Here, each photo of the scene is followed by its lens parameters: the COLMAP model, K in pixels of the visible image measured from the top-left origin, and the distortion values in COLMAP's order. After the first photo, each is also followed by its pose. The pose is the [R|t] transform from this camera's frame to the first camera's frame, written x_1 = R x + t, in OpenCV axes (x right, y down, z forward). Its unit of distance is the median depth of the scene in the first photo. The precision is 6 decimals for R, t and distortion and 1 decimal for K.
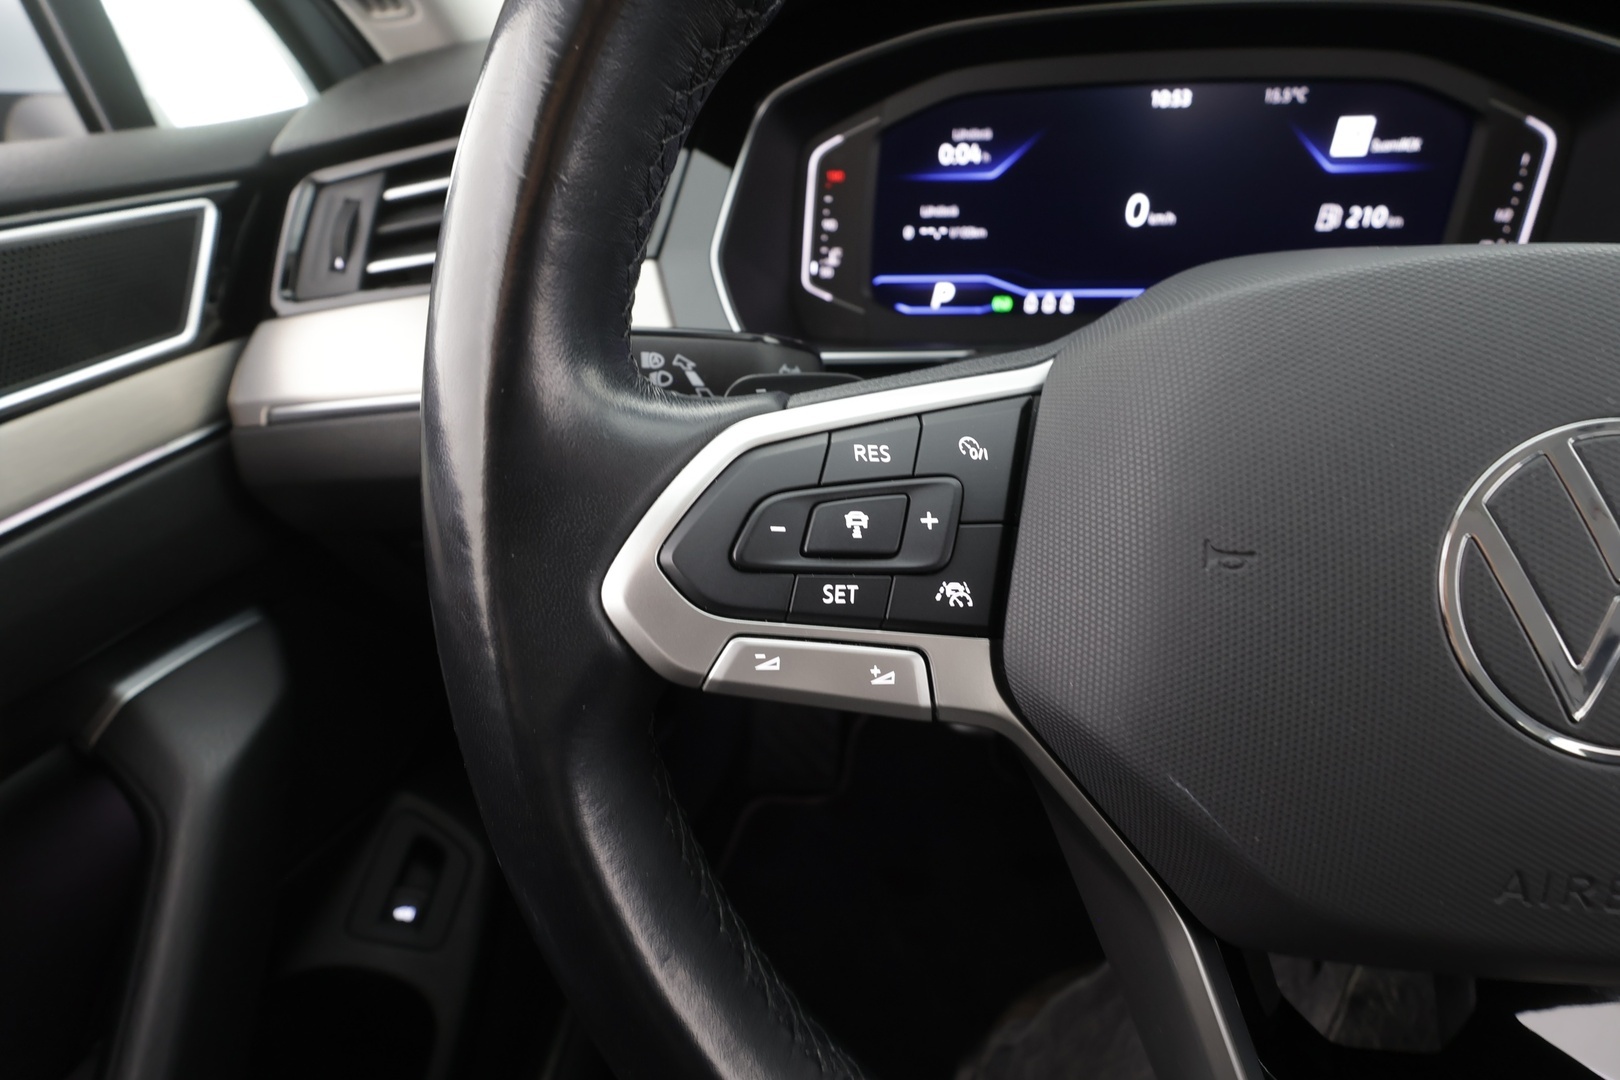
lens RADIAL K [[749.6, 0, 813.7], [0, 749.6, 546.8], [0, 0, 1]] dist [-0.005941, 0.003328]
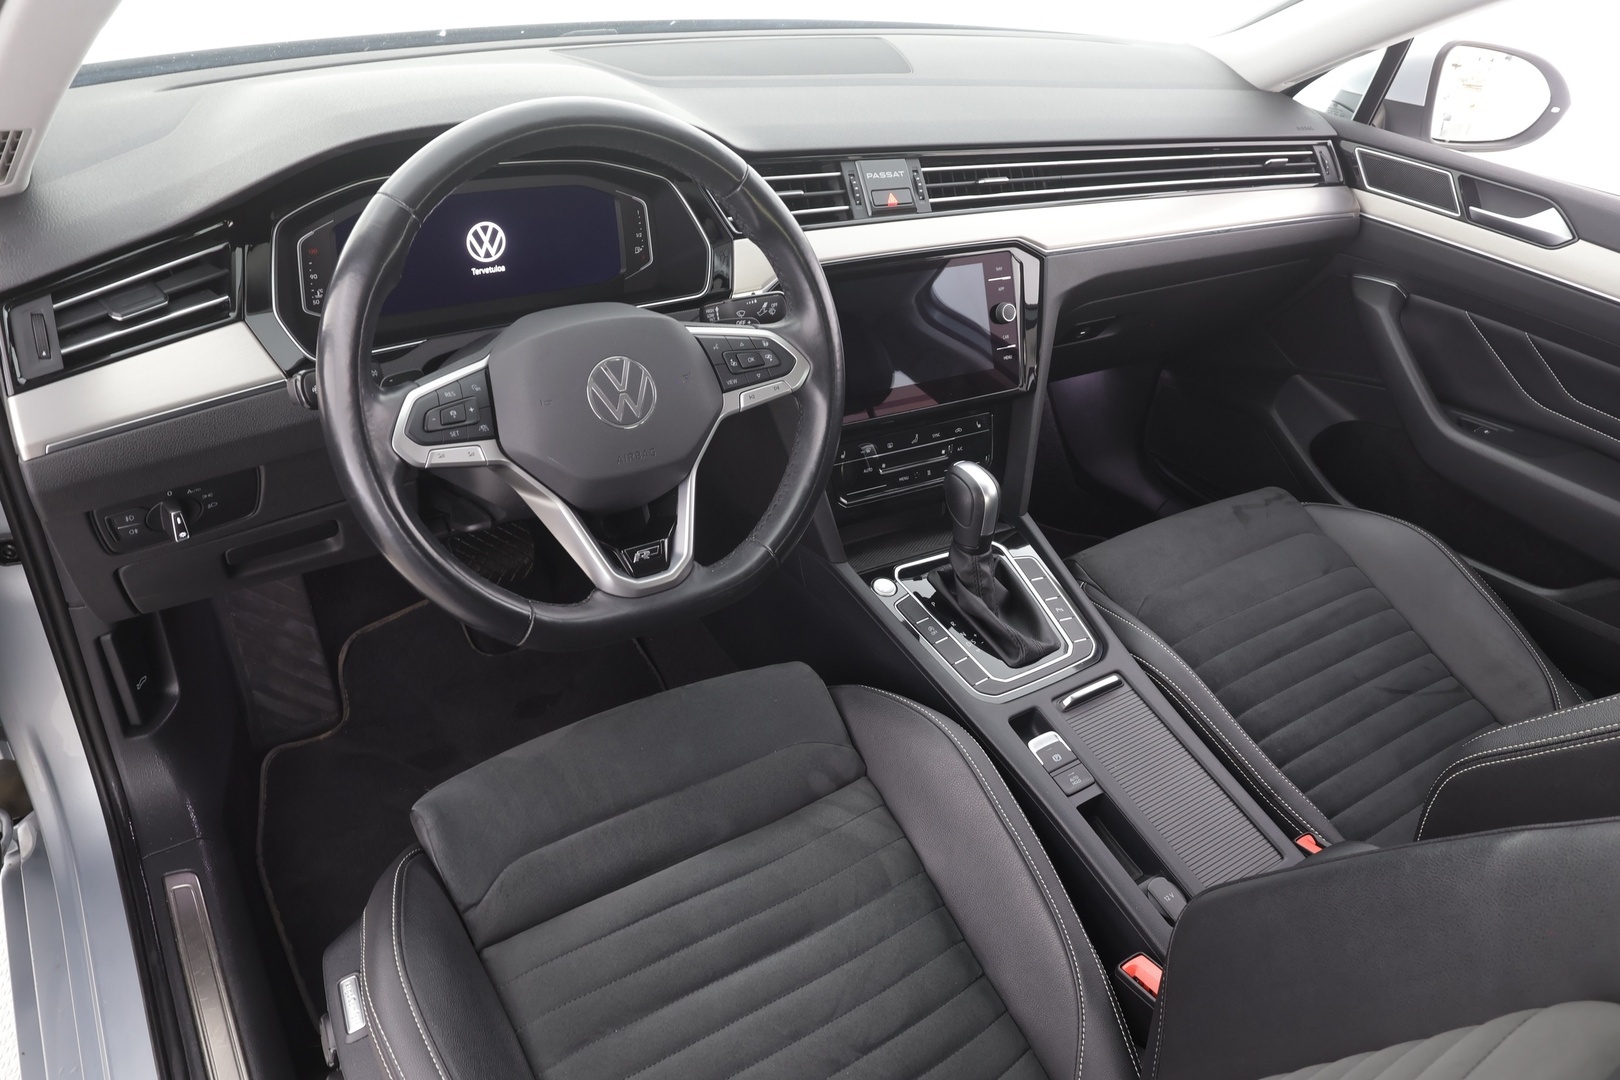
lens RADIAL K [[1076.8, 0, 802.0], [0, 1076.8, 555.3], [0, 0, 1]] dist [0.003162, -0.000885]
pose [[0.771171, -0.287646, 0.567940, -0.818207], [0.256975, 0.956846, 0.135685, 0.158711], [-0.582460, 0.041310, 0.811809, -1.908340]]
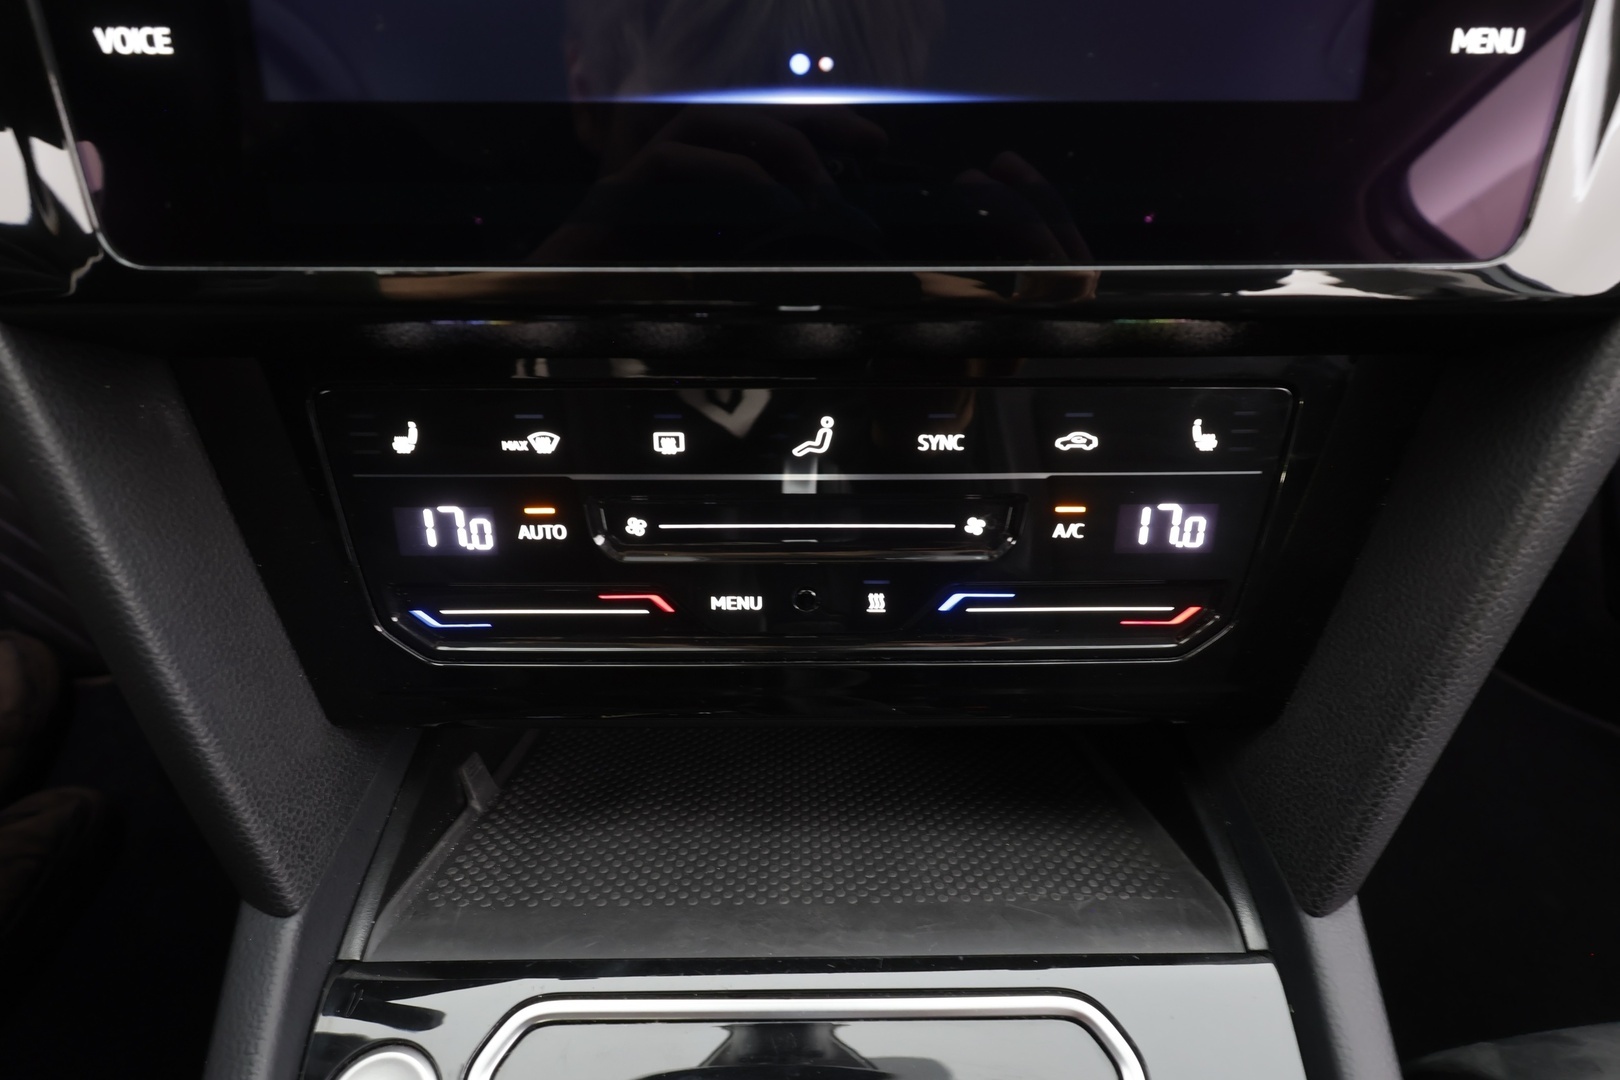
lens RADIAL K [[865.5, 0, 810.7], [0, 865.5, 539.3], [0, 0, 1]] dist [0.005719, 0.002317]
pose [[0.986515, -0.085067, 0.139828, 1.656351], [0.065357, 0.987998, 0.139959, 0.368200], [-0.150056, -0.128932, 0.980235, 0.289872]]
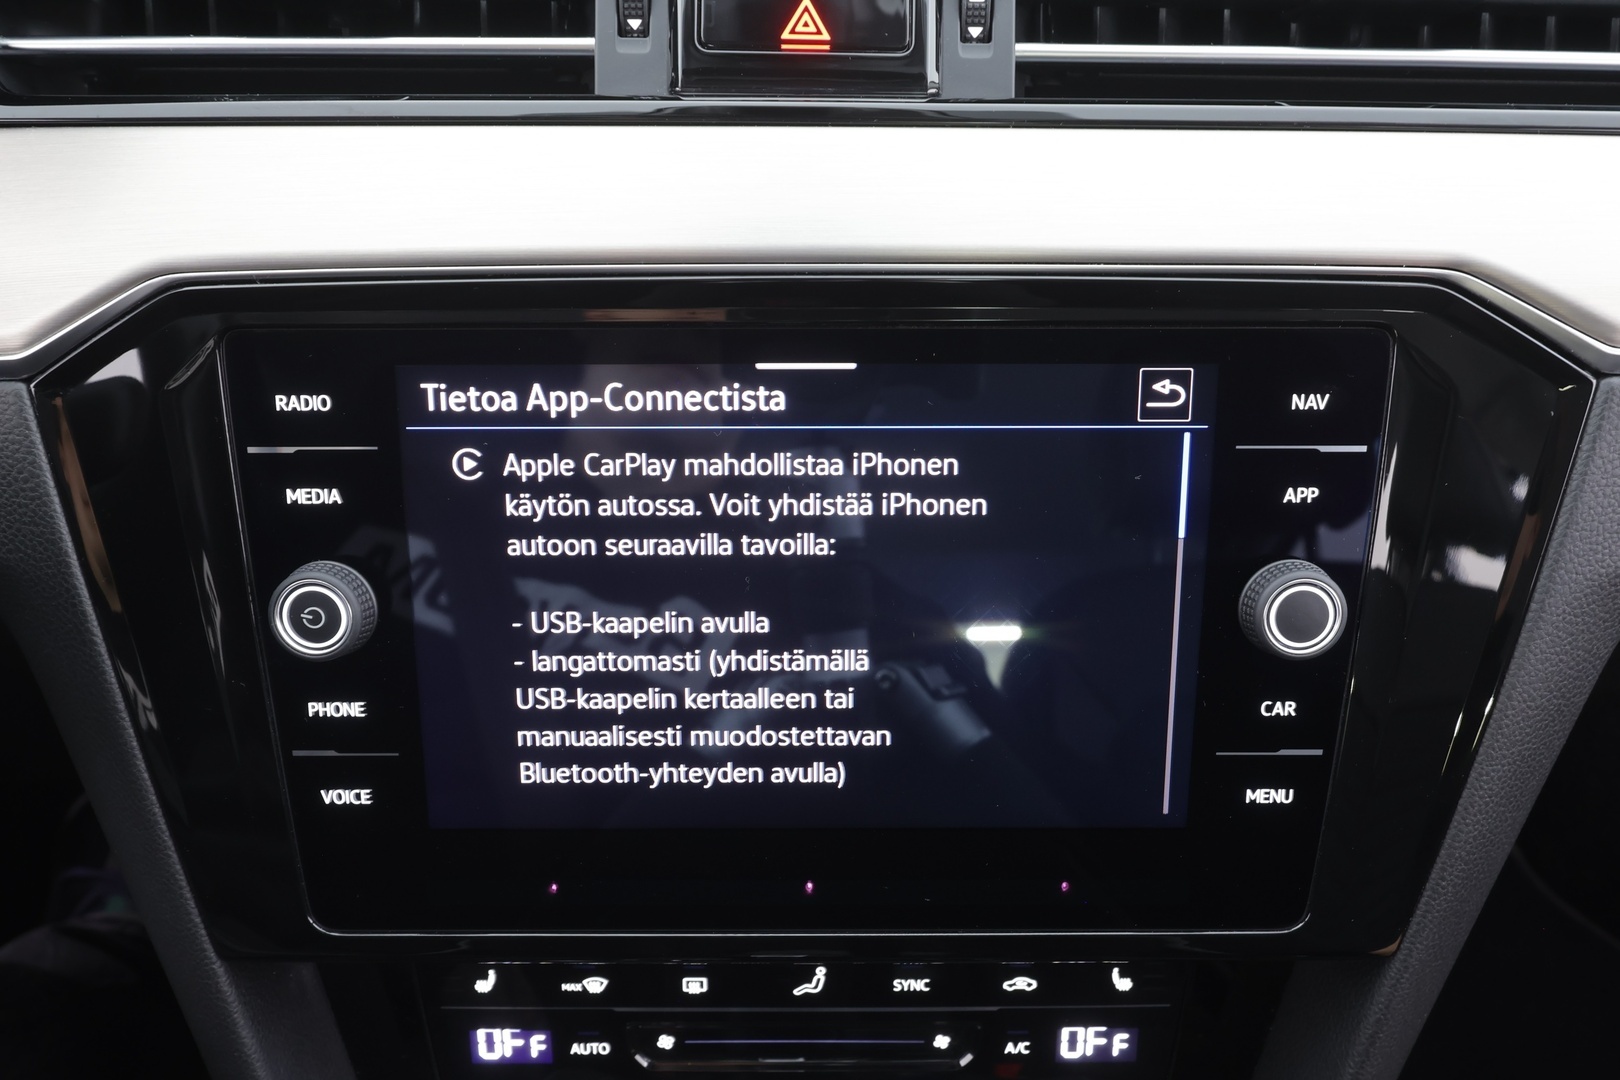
lens RADIAL K [[1172.7, 0, 811.3], [0, 1172.7, 549.0], [0, 0, 1]] dist [0.009378, -0.000668]
pose [[0.987136, -0.076522, 0.140379, 1.633738], [0.065295, 0.994415, 0.082921, -0.097197], [-0.145940, -0.072689, 0.986619, -0.112602]]
